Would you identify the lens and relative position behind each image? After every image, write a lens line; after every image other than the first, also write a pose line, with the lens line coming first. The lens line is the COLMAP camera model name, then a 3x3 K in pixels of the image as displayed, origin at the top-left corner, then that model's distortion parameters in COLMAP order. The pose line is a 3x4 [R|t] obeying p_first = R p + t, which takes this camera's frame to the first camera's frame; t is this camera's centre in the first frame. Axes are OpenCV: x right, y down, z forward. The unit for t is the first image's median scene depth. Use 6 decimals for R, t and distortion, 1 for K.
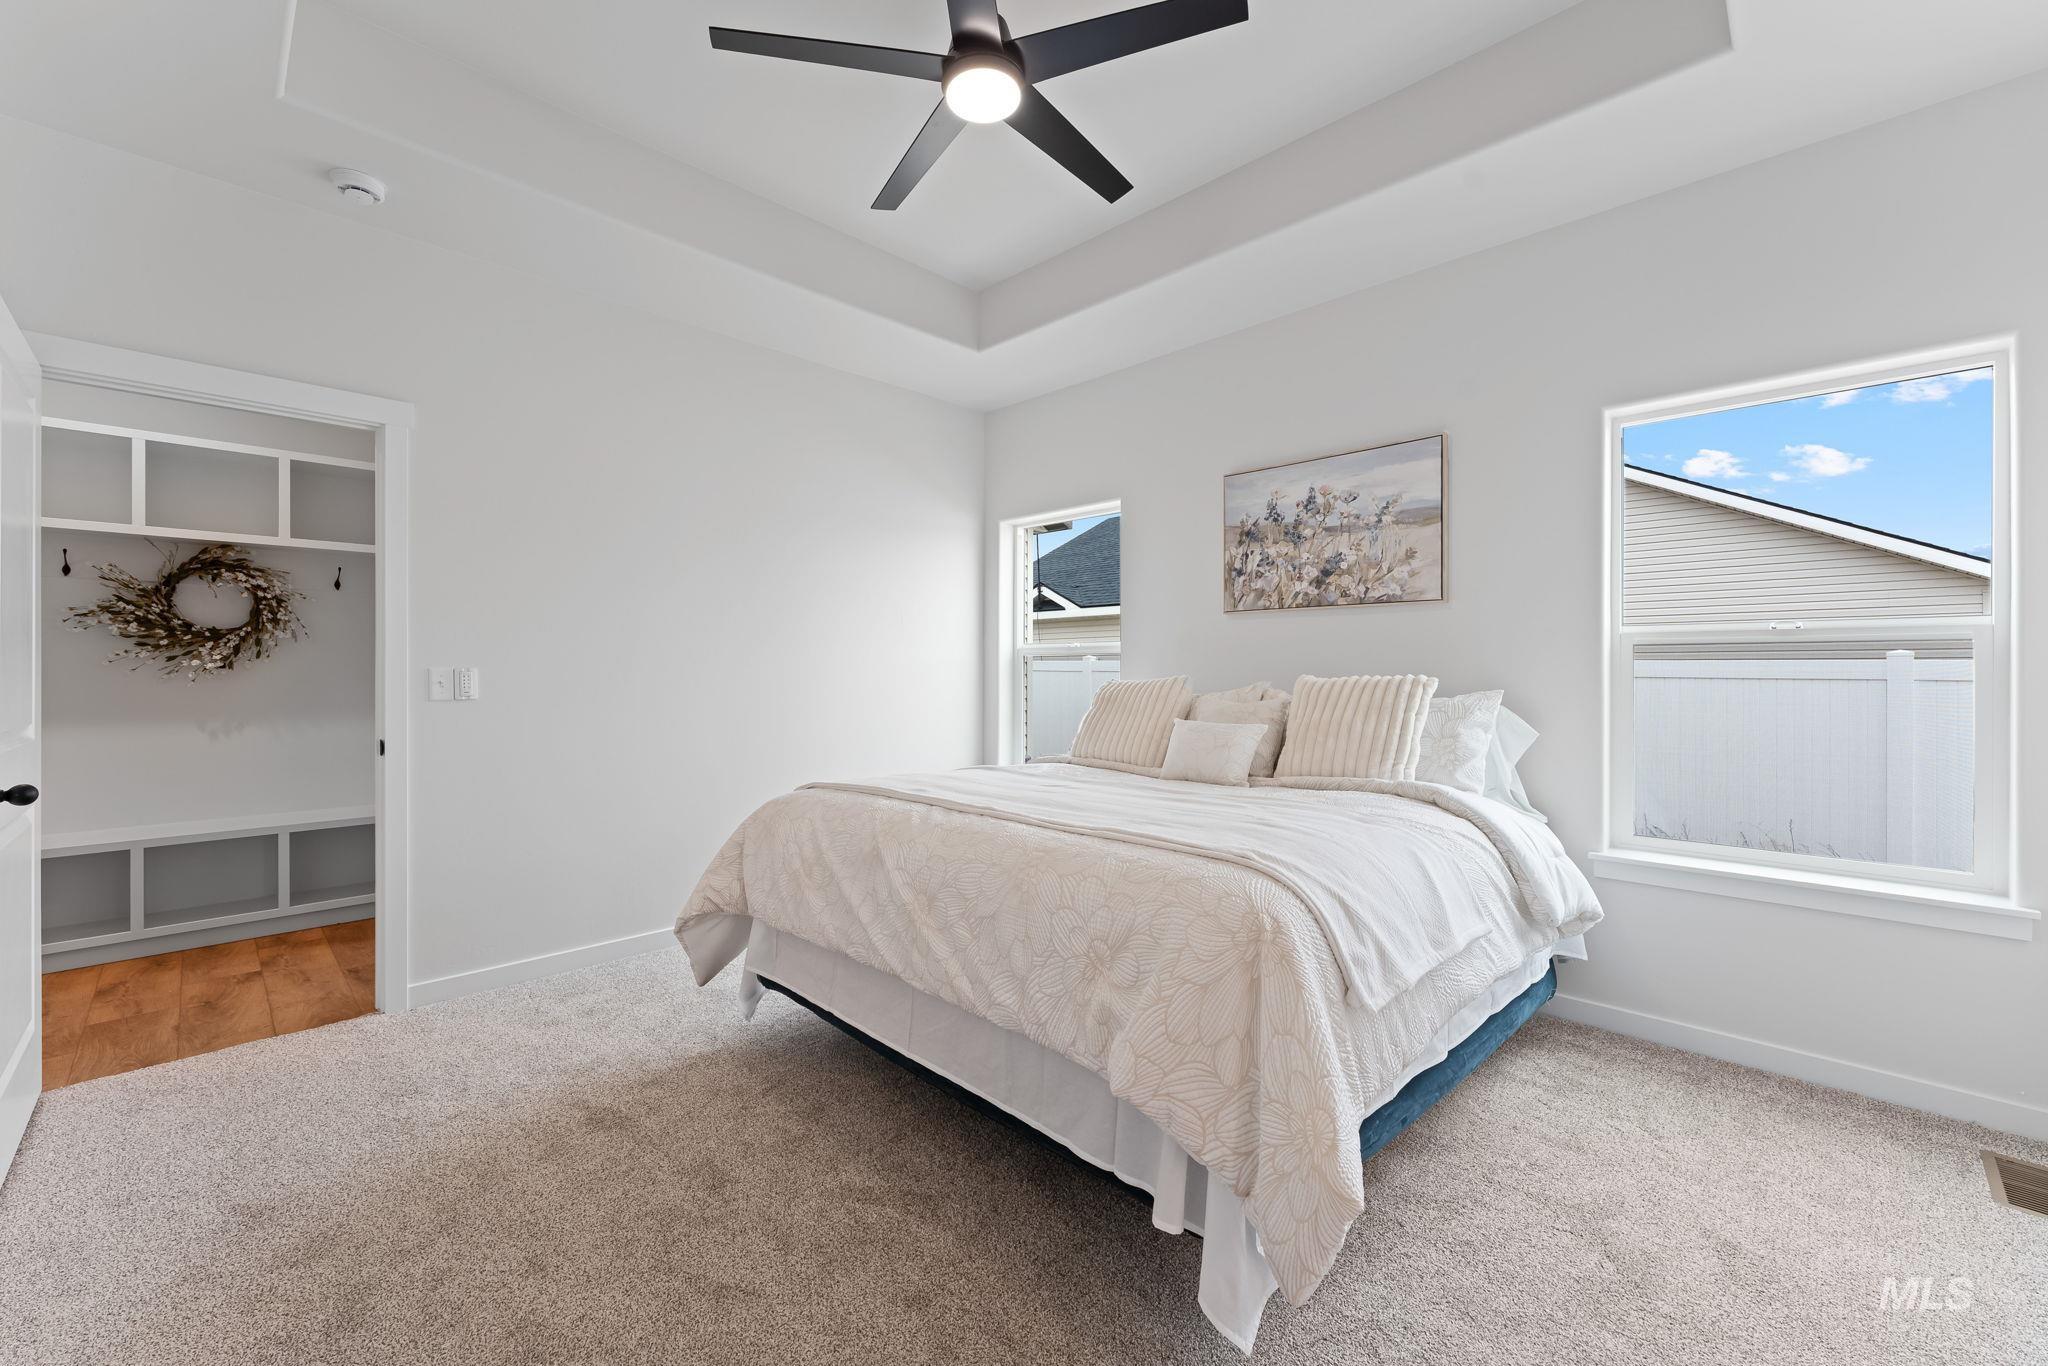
lens RADIAL K [[837.6, 0, 1043.8], [0, 837.6, 672.7], [0, 0, 1]] dist [-0.010088, -0.000249]
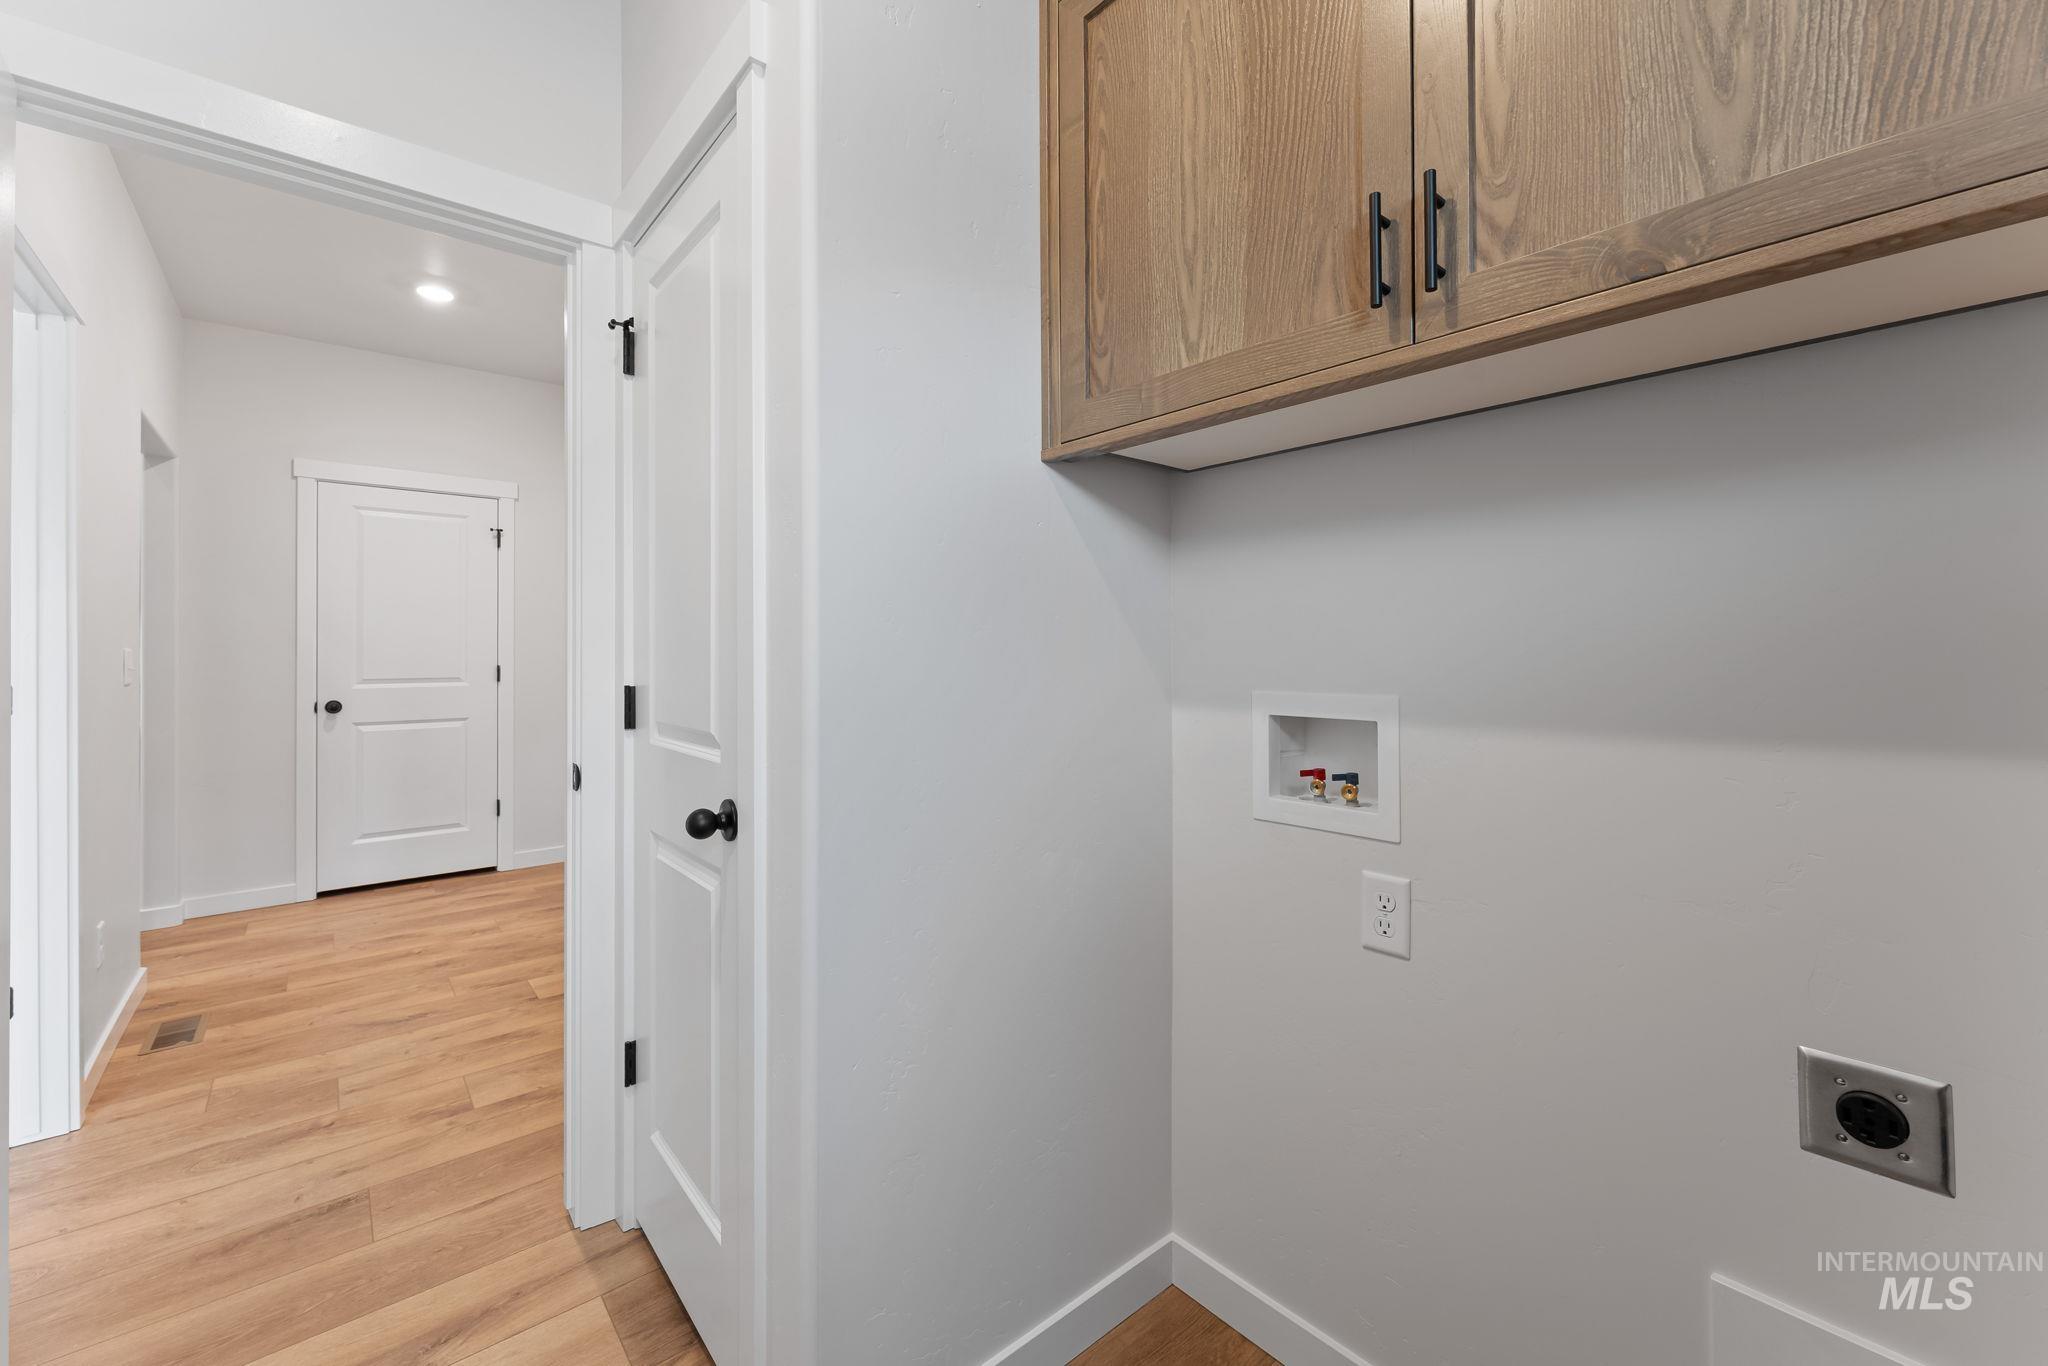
lens RADIAL K [[837.6, 0, 1019.6], [0, 837.6, 666.8], [0, 0, 1]] dist [-0.010088, -0.000249]
pose [[-0.076035, 0.005873, -0.997088, -0.341413], [0.005031, 0.999972, 0.005506, 0.023605], [0.997092, -0.004598, -0.076063, 1.417220]]
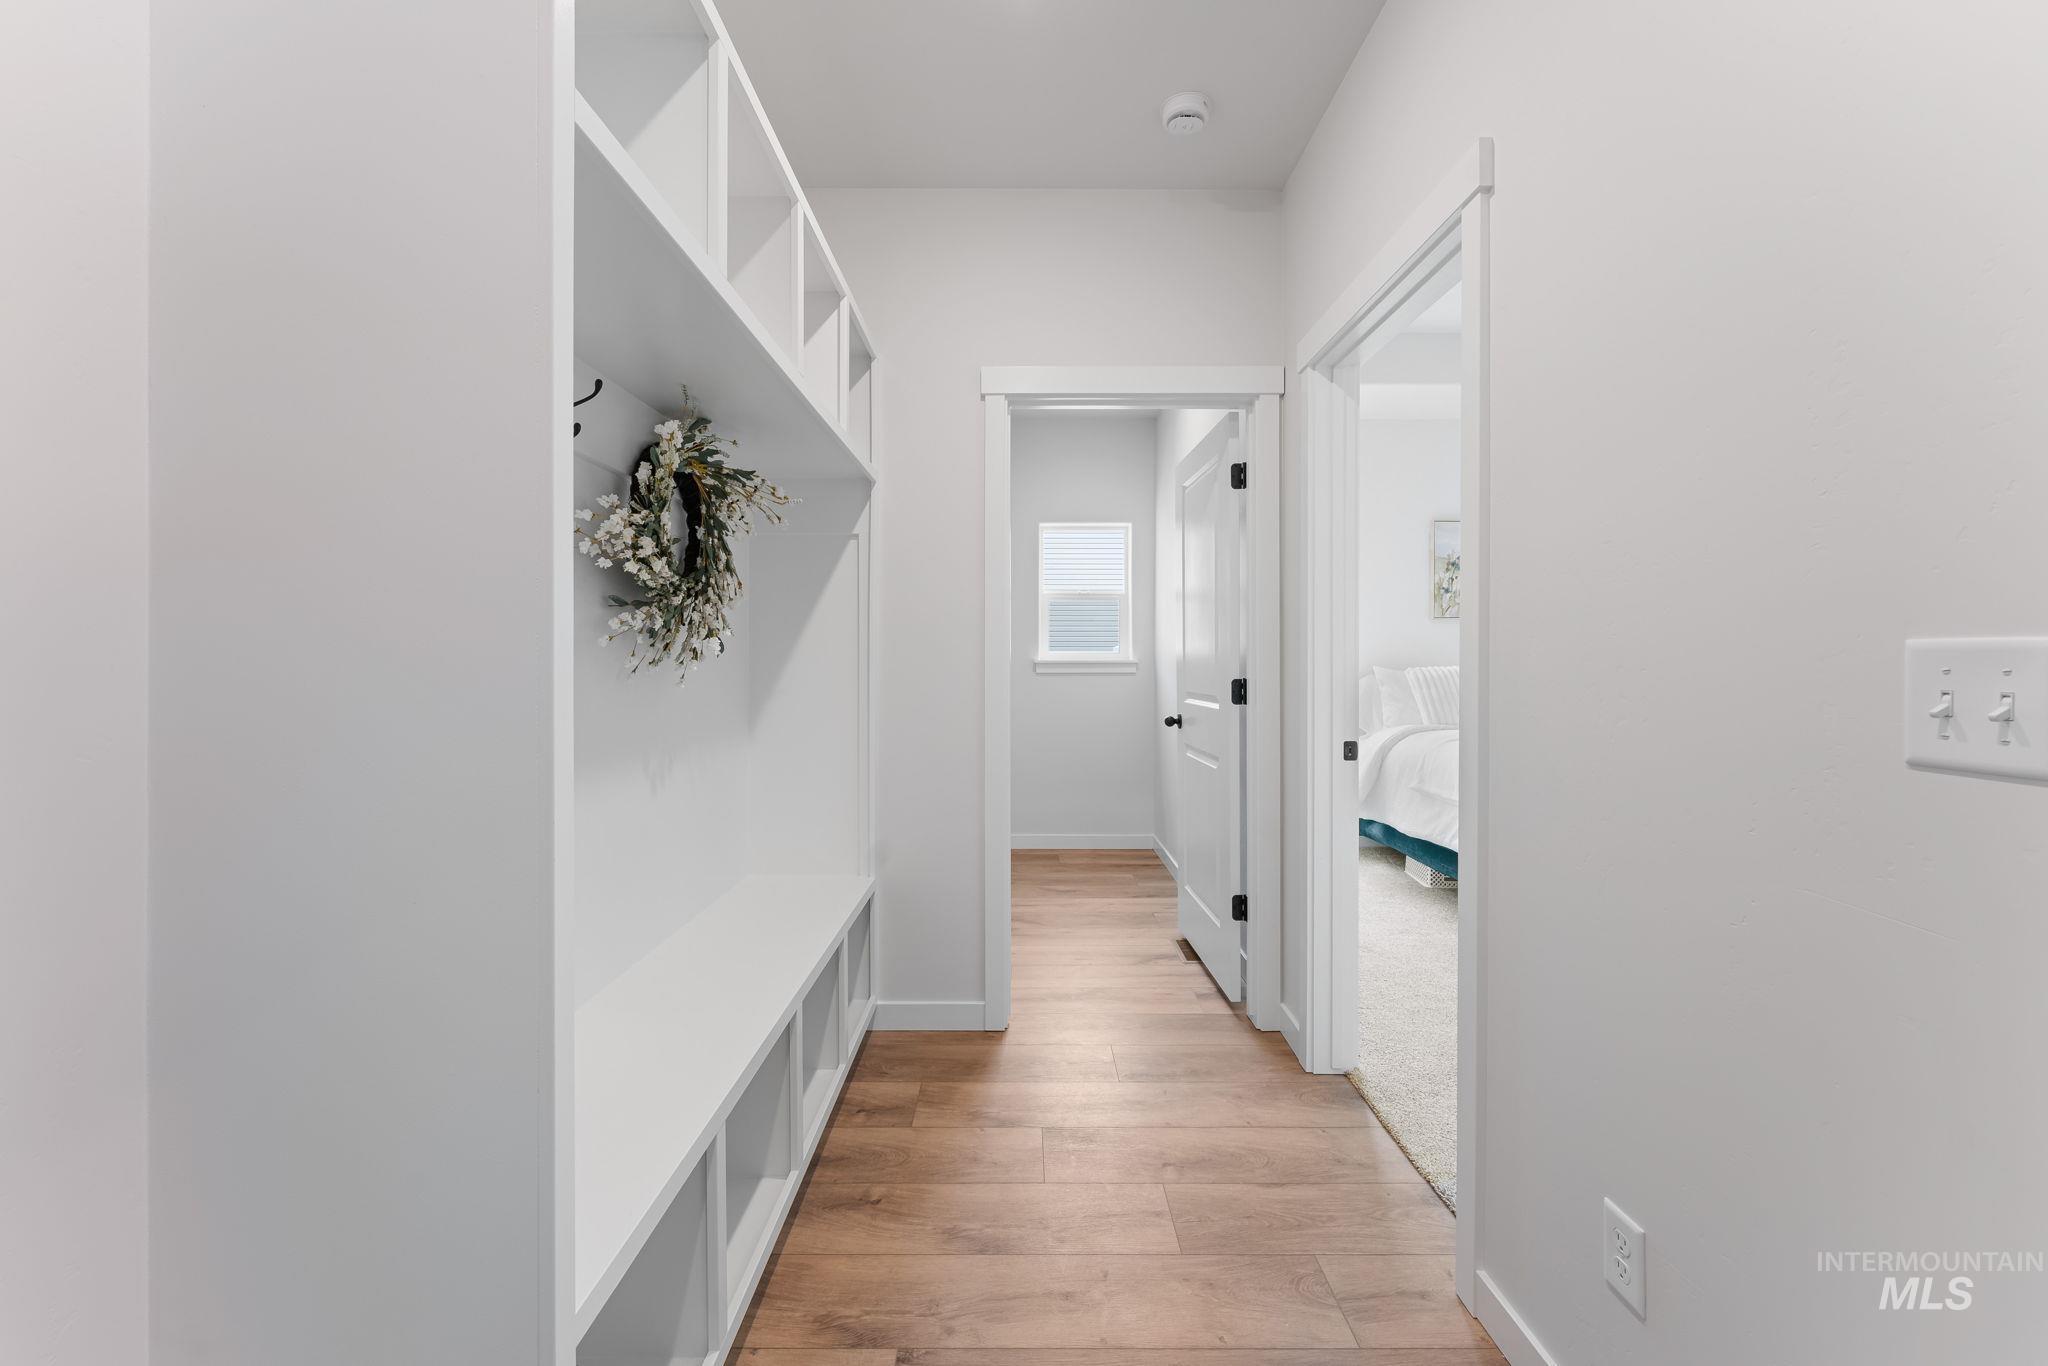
lens RADIAL K [[837.6, 0, 1018.8], [0, 837.6, 675.2], [0, 0, 1]] dist [-0.010088, -0.000249]
pose [[0.703518, -0.006516, 0.710647, -1.364867], [-0.000691, 0.999951, 0.009852, 0.010419], [-0.710677, -0.007422, 0.703479, 0.554063]]
